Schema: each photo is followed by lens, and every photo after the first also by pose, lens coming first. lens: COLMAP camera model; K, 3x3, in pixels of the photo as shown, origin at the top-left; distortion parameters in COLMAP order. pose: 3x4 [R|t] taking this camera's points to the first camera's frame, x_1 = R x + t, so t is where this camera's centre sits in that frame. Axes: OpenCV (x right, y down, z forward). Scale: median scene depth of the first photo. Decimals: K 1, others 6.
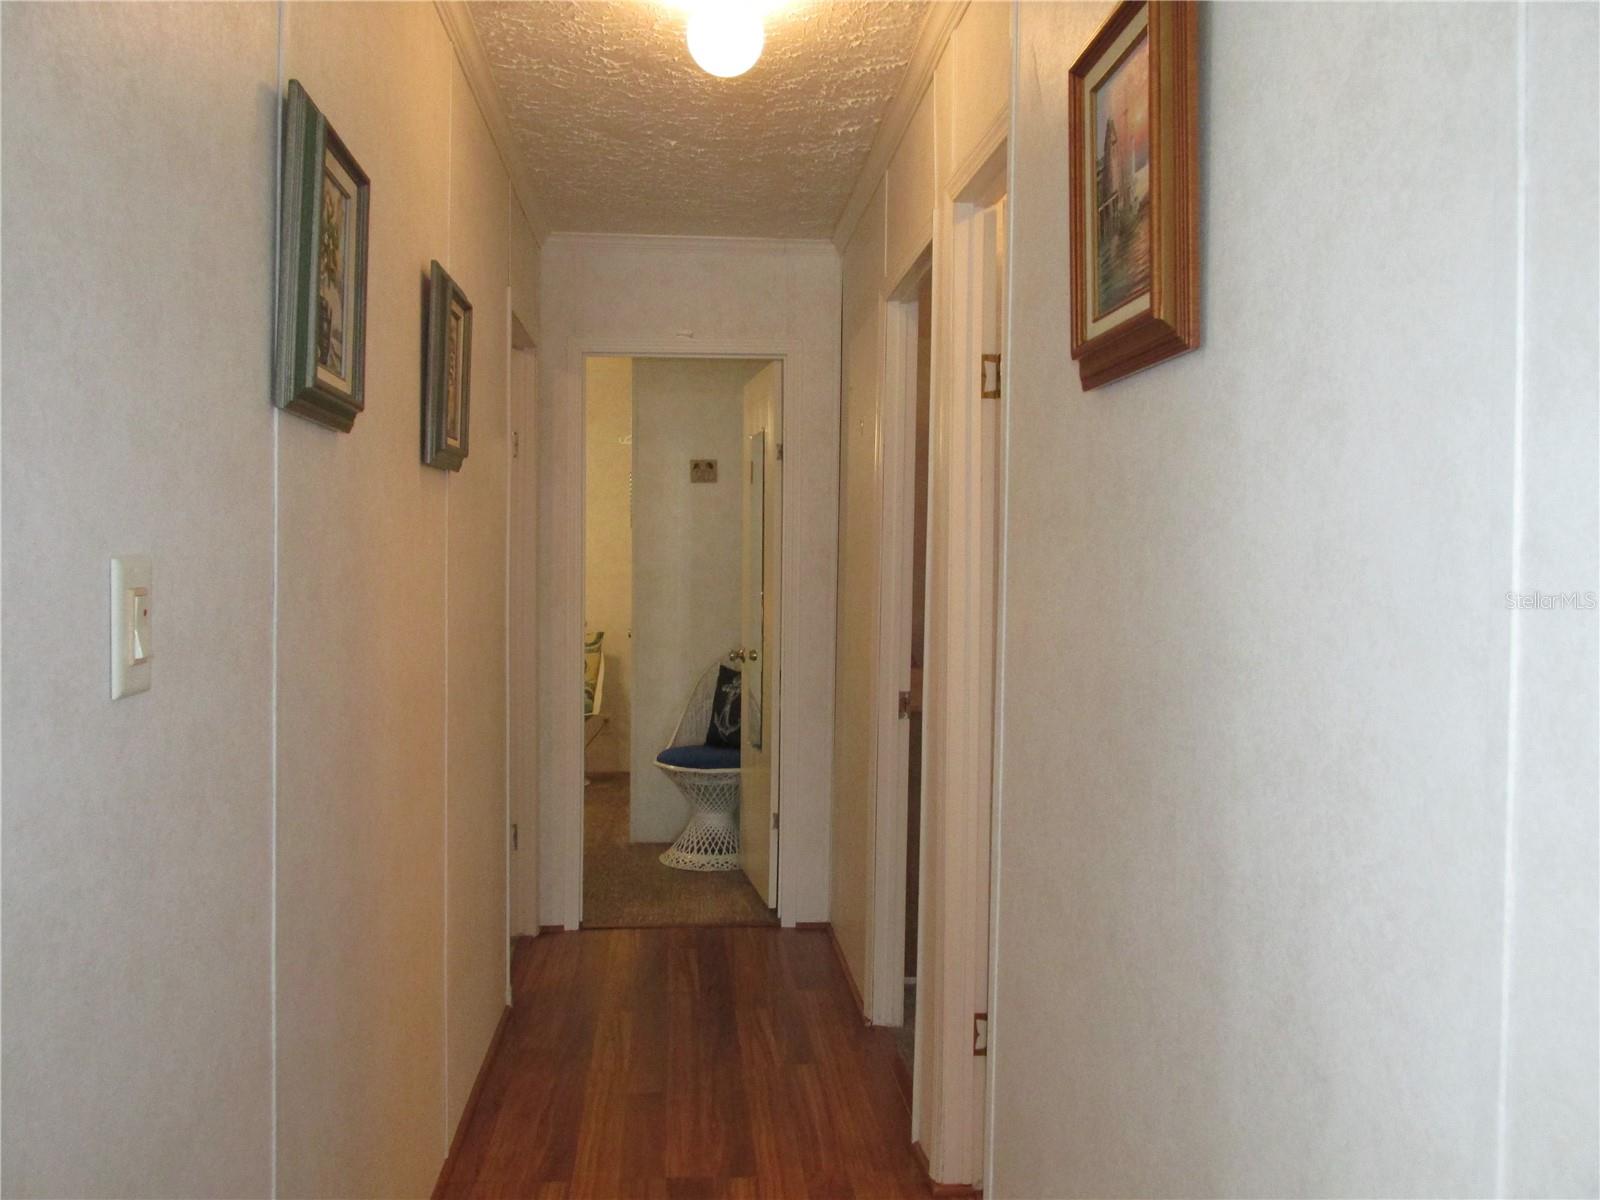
lens RADIAL K [[1333.8, 0, 800.1], [0, 1333.8, 594.6], [0, 0, 1]] dist [-0.034059, 0.002621]
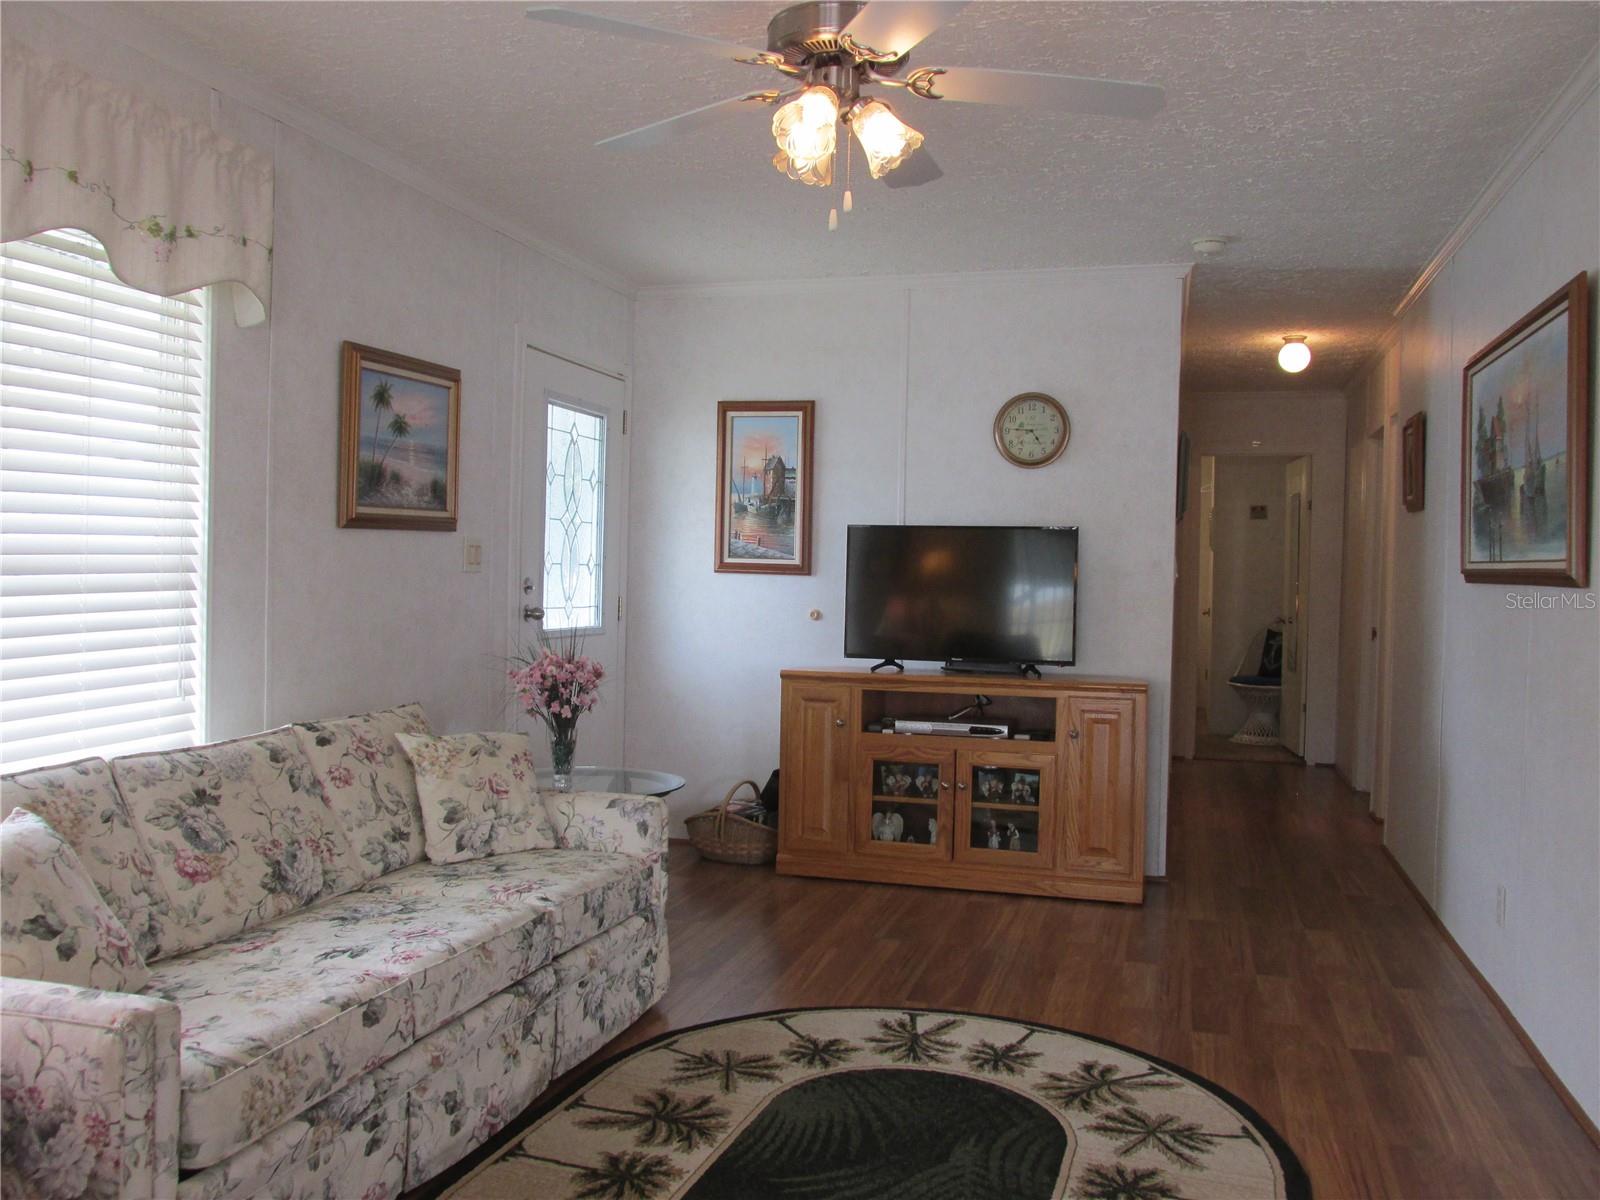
lens RADIAL K [[1328.0, 0, 797.3], [0, 1328.0, 598.9], [0, 0, 1]] dist [-0.041615, 0.011127]
pose [[0.931598, 0.014605, -0.363197, -0.009194], [-0.017180, 0.999845, -0.003861, 0.035343], [0.363084, 0.009837, 0.931704, -0.829046]]
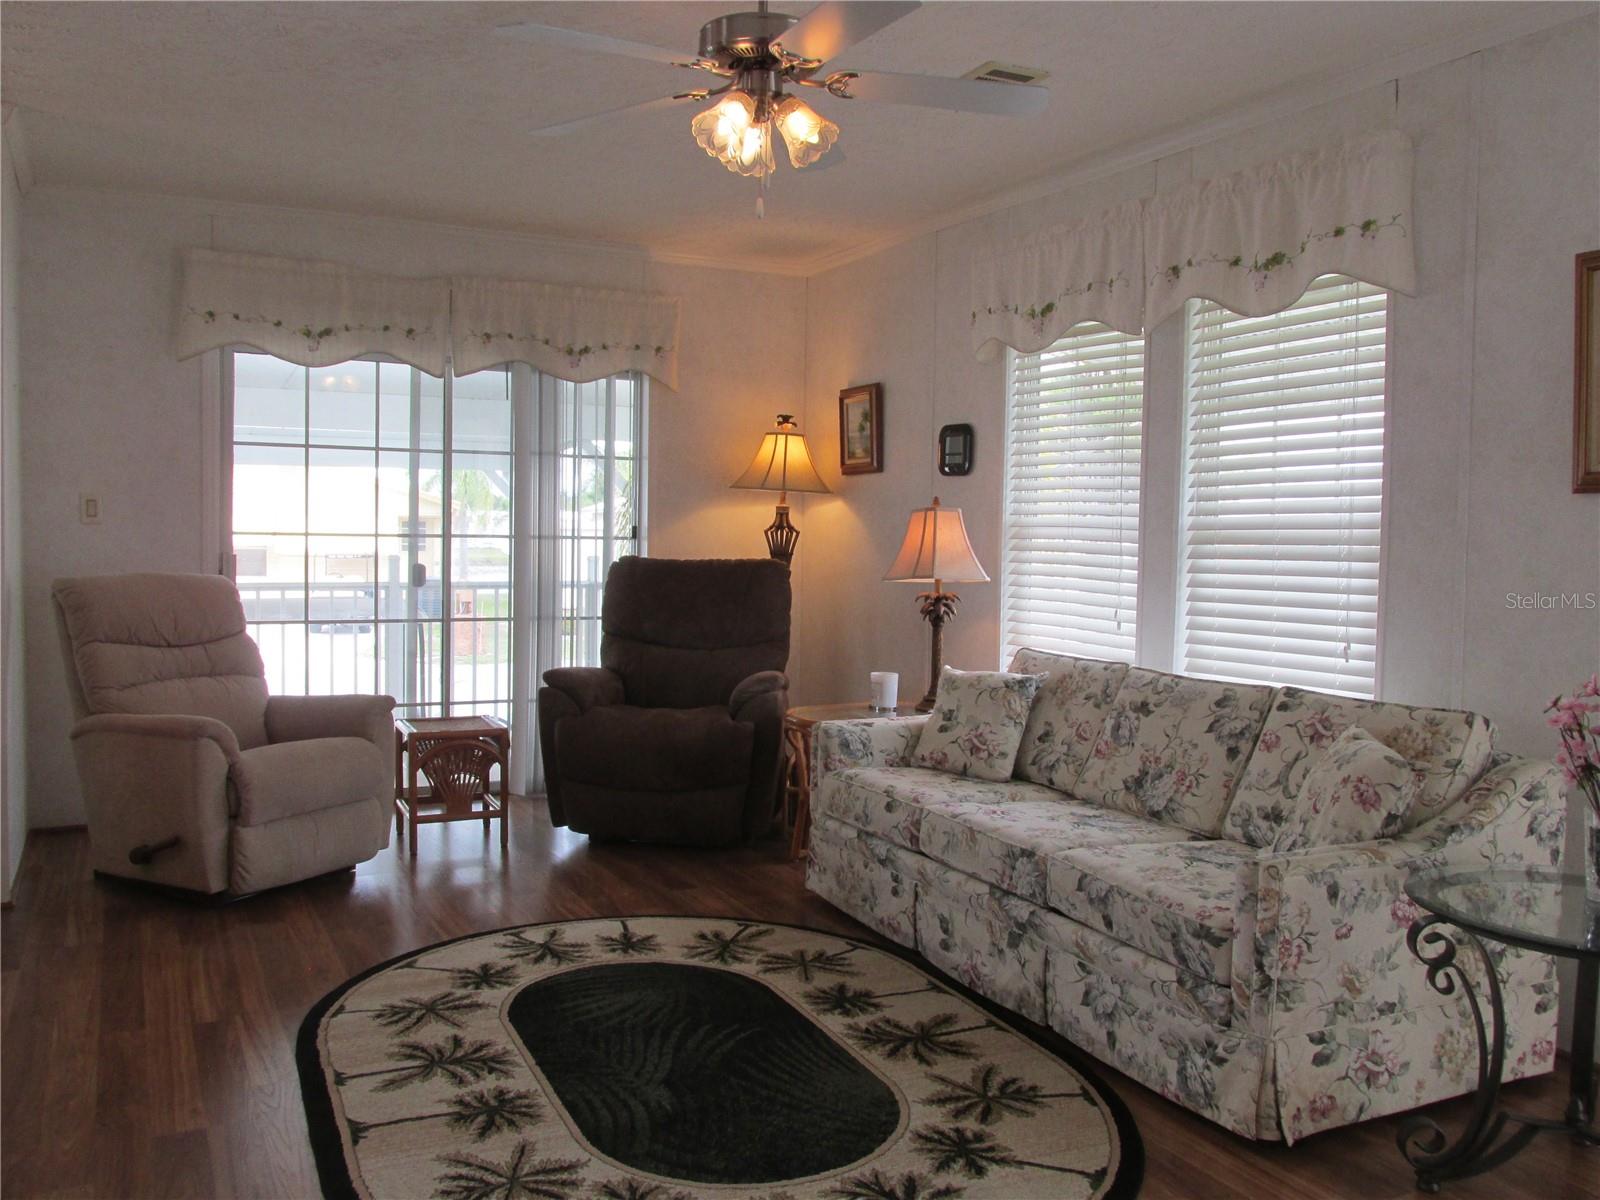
lens RADIAL K [[1331.4, 0, 814.3], [0, 1331.4, 601.9], [0, 0, 1]] dist [-0.055388, 0.001197]
pose [[-0.925578, -0.006007, -0.378510, 0.008659], [-0.036852, 0.996555, 0.074299, 0.015050], [0.376760, 0.082719, -0.922610, 0.124768]]
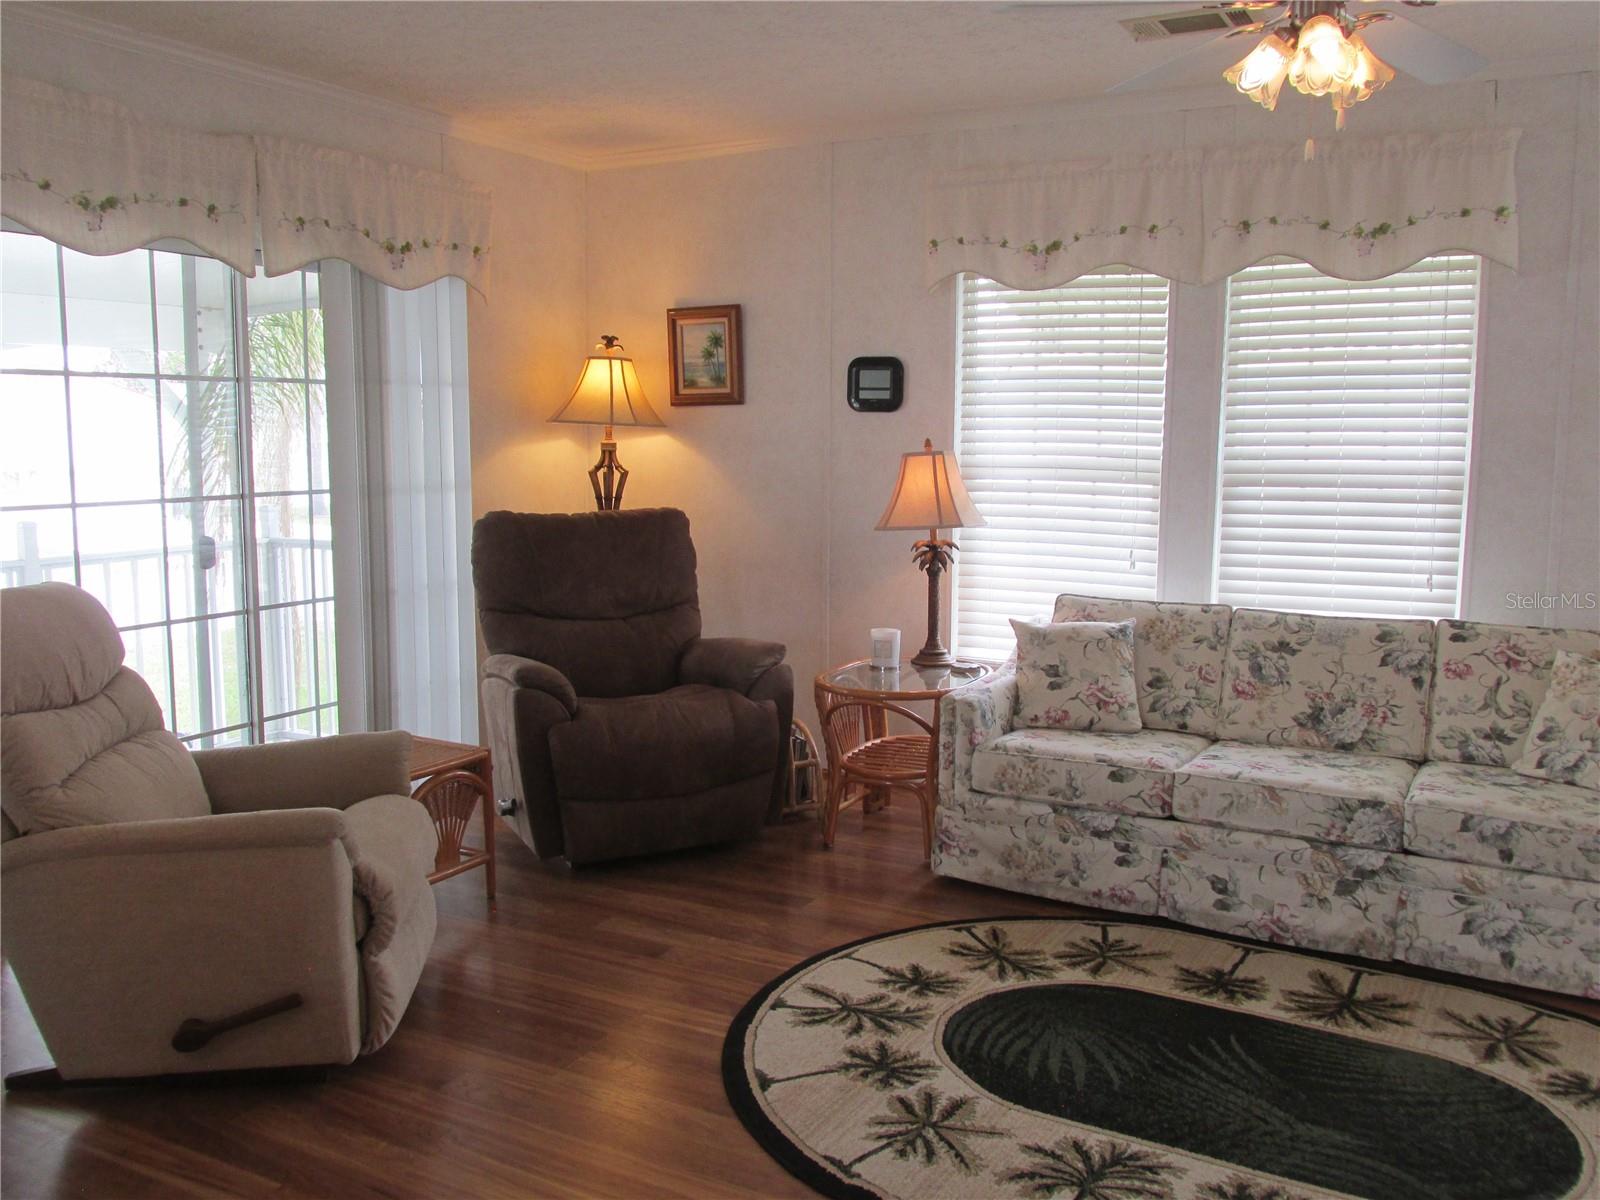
lens RADIAL K [[1328.0, 0, 797.3], [0, 1328.0, 598.9], [0, 0, 1]] dist [-0.041615, 0.011127]
pose [[-0.557755, 0.092717, -0.824811, 0.336353], [-0.031340, 0.990680, 0.132556, 0.000046], [0.829414, 0.099784, -0.549651, -0.263350]]
